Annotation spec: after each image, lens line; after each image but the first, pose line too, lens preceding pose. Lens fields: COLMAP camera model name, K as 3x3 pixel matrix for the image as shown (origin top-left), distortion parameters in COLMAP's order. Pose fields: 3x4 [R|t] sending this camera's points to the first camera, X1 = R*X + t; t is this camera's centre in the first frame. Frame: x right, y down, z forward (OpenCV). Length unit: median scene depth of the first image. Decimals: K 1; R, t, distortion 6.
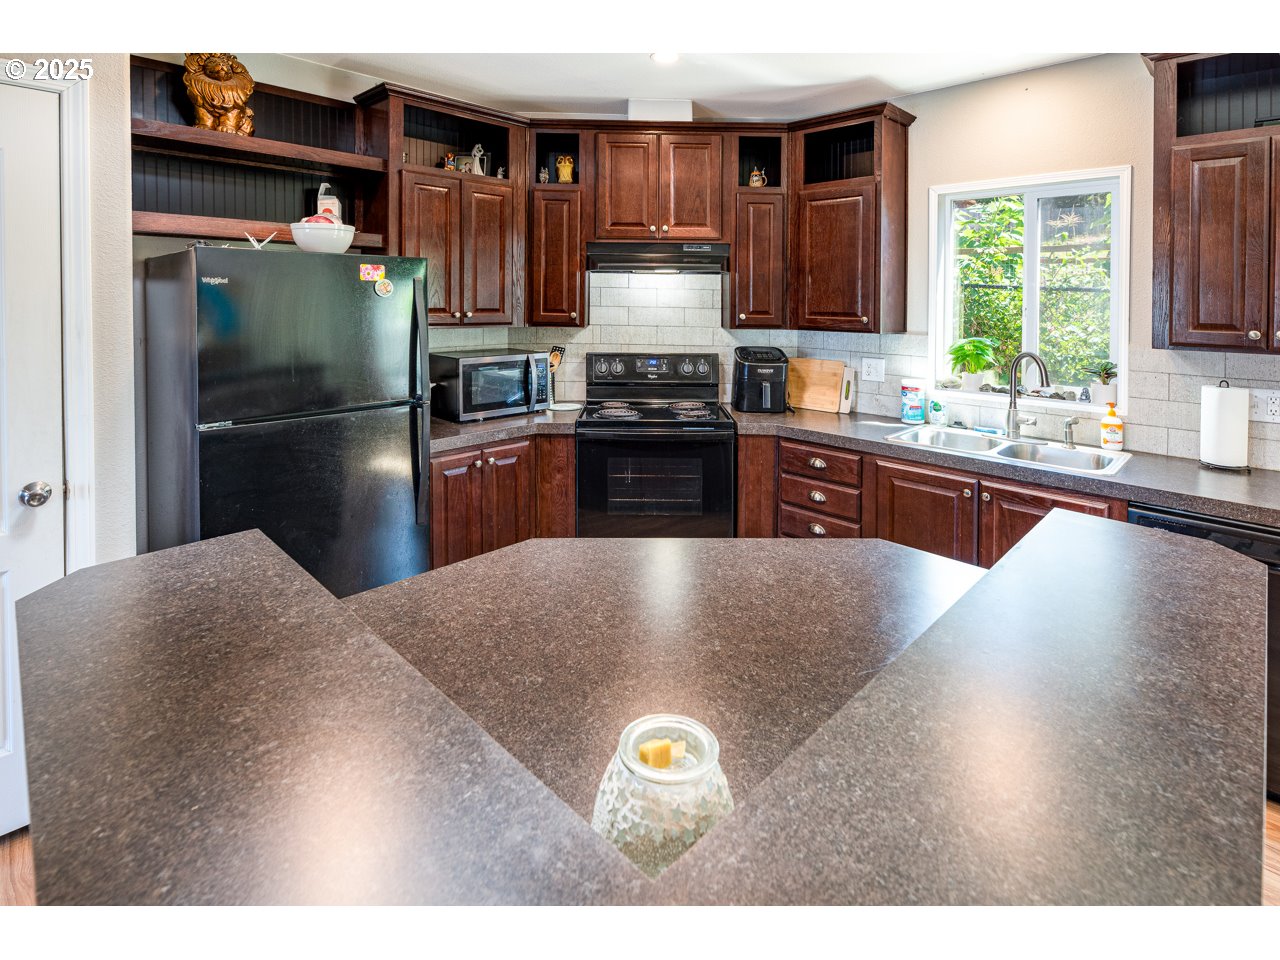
lens RADIAL K [[654.3, 0, 627.0], [0, 654.3, 302.2], [0, 0, 1]] dist [0.001276, -0.000599]
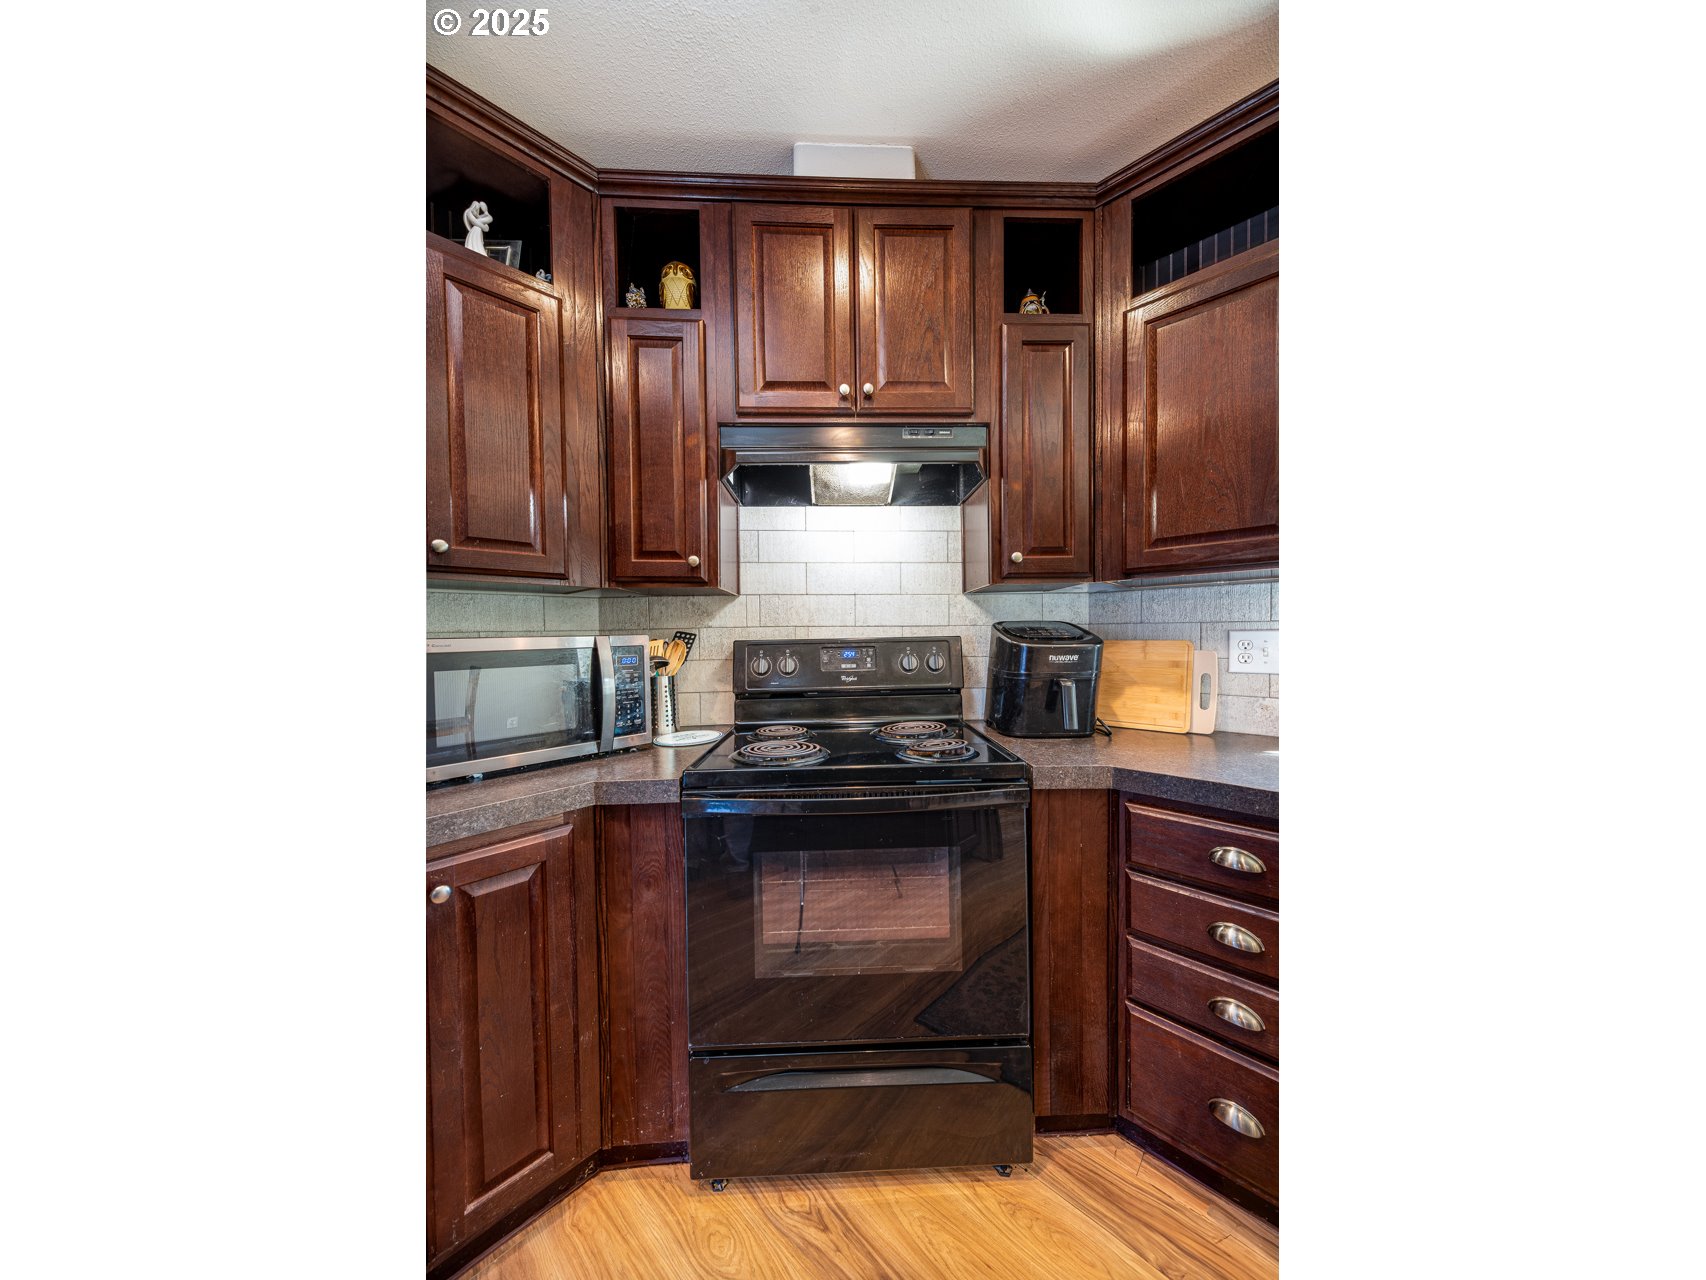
lens RADIAL K [[538.6, 0, 862.8], [0, 538.6, 639.7], [0, 0, 1]] dist [0.004189, -0.000013]
pose [[0.997522, -0.021122, 0.067103, 0.021918], [0.020276, 0.999706, 0.013268, 0.080528], [-0.067363, -0.011875, 0.997658, 0.581099]]
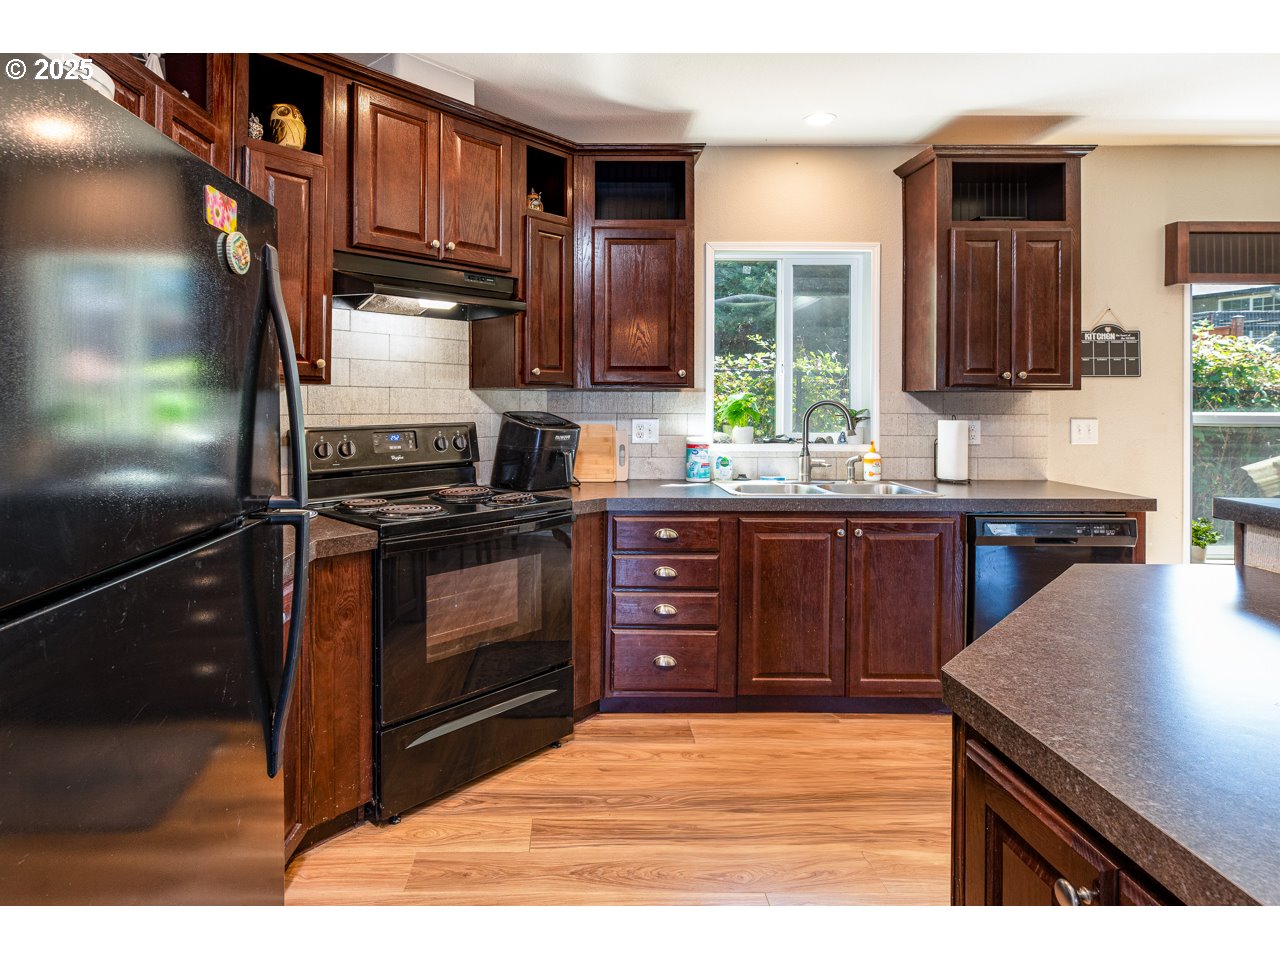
lens RADIAL K [[675.8, 0, 589.5], [0, 675.8, 399.4], [0, 0, 1]] dist [-0.004503, -0.000279]
pose [[0.711636, -0.006827, 0.702515, -0.358840], [0.007176, 0.999971, 0.002448, 0.055090], [-0.702512, 0.003299, 0.711665, 0.374016]]
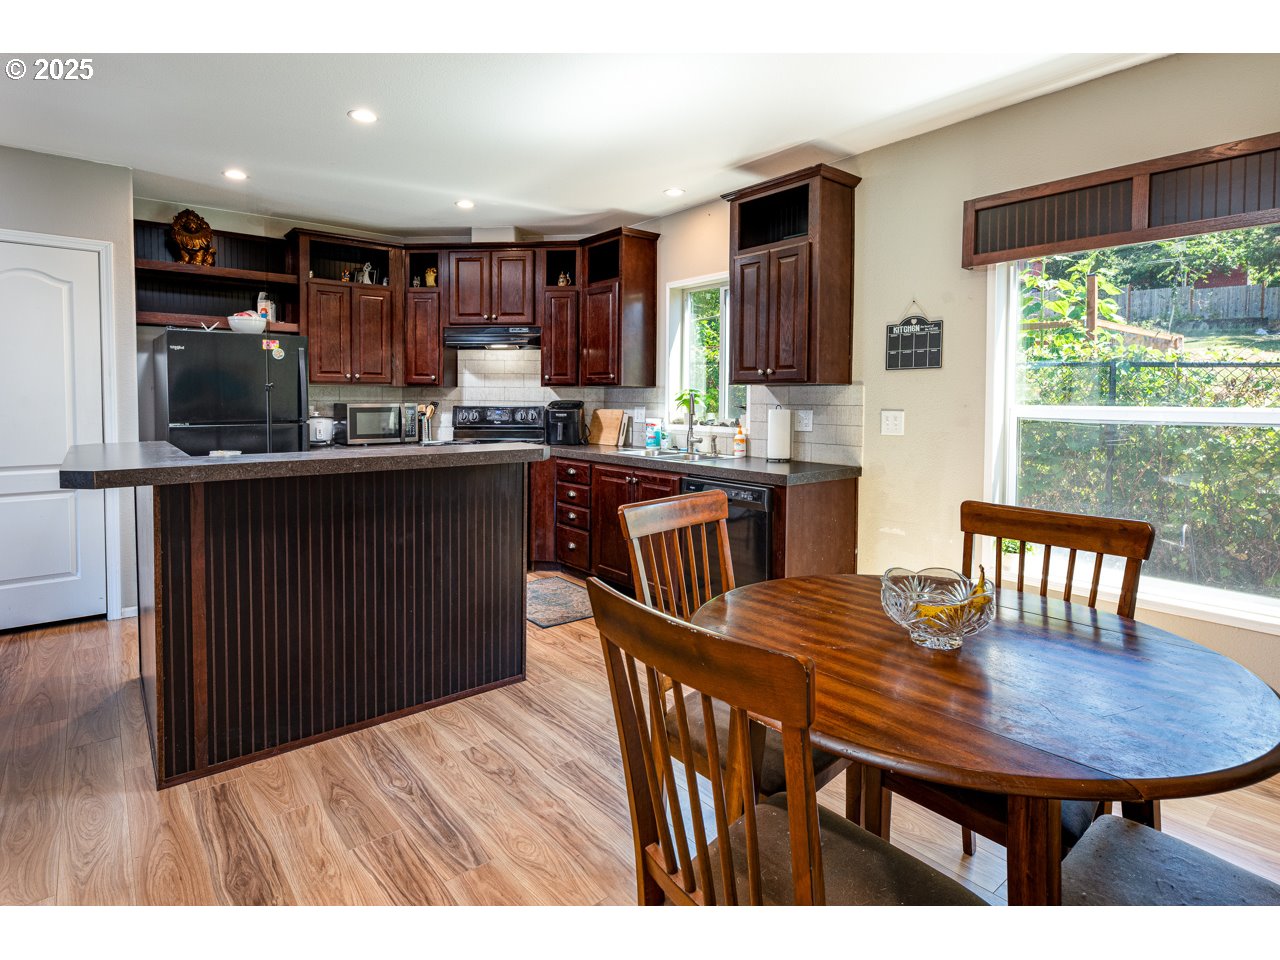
lens RADIAL K [[673.2, 0, 587.5], [0, 673.2, 409.3], [0, 0, 1]] dist [0.015874, -0.003129]
pose [[0.989620, -0.001509, -0.143698, 0.482995], [0.003519, 0.999900, 0.013732, 0.072584], [0.143663, -0.014095, 0.989526, -0.449600]]
